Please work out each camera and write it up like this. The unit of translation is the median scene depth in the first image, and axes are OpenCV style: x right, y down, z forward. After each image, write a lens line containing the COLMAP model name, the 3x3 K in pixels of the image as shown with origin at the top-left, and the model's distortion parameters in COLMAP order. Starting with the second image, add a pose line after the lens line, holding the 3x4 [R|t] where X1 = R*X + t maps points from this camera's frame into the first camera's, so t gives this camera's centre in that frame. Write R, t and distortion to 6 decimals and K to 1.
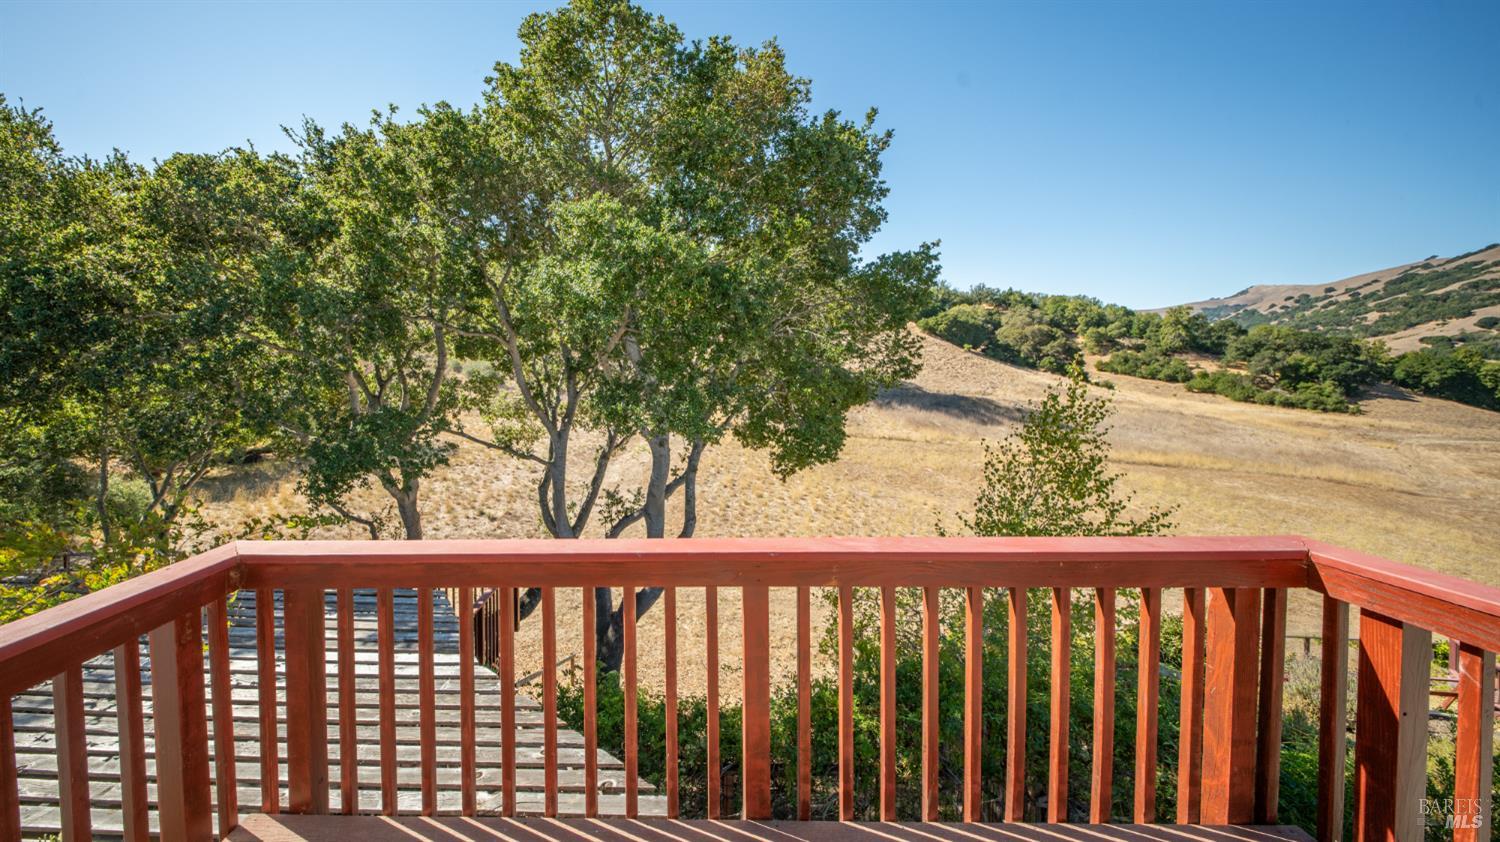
lens RADIAL K [[606.7, 0, 747.5], [0, 606.7, 393.3], [0, 0, 1]] dist [0.000436, -0.000007]
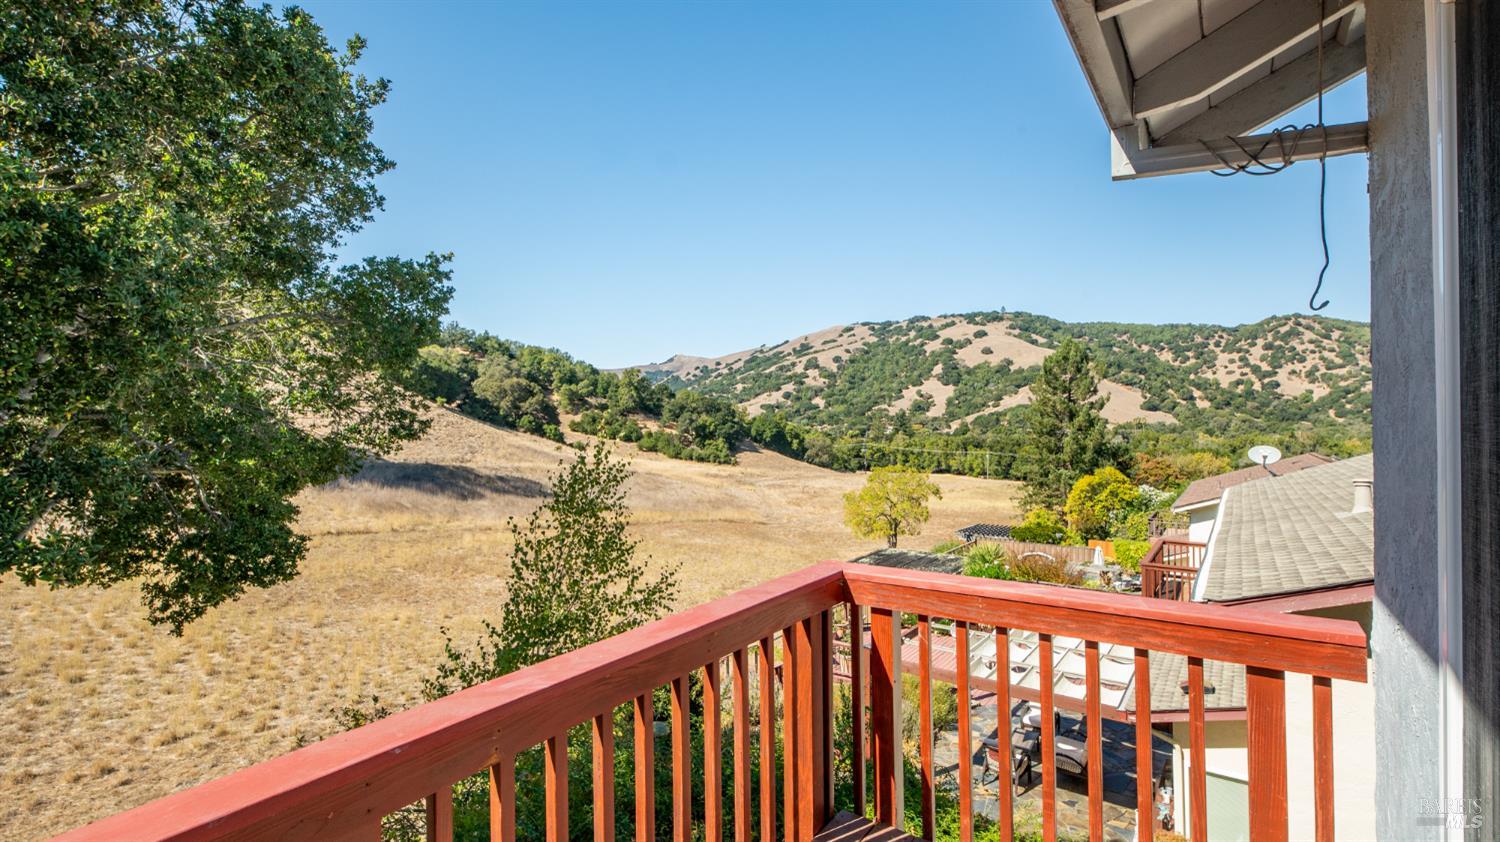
lens RADIAL K [[672.2, 0, 750.0], [0, 672.2, 421.0], [0, 0, 1]] dist [-0.002102, -0.000359]
pose [[0.568830, 0.006908, 0.822426, -0.114825], [0.043150, 0.998337, -0.038231, -0.001141], [-0.821322, 0.057235, 0.567586, 0.191039]]
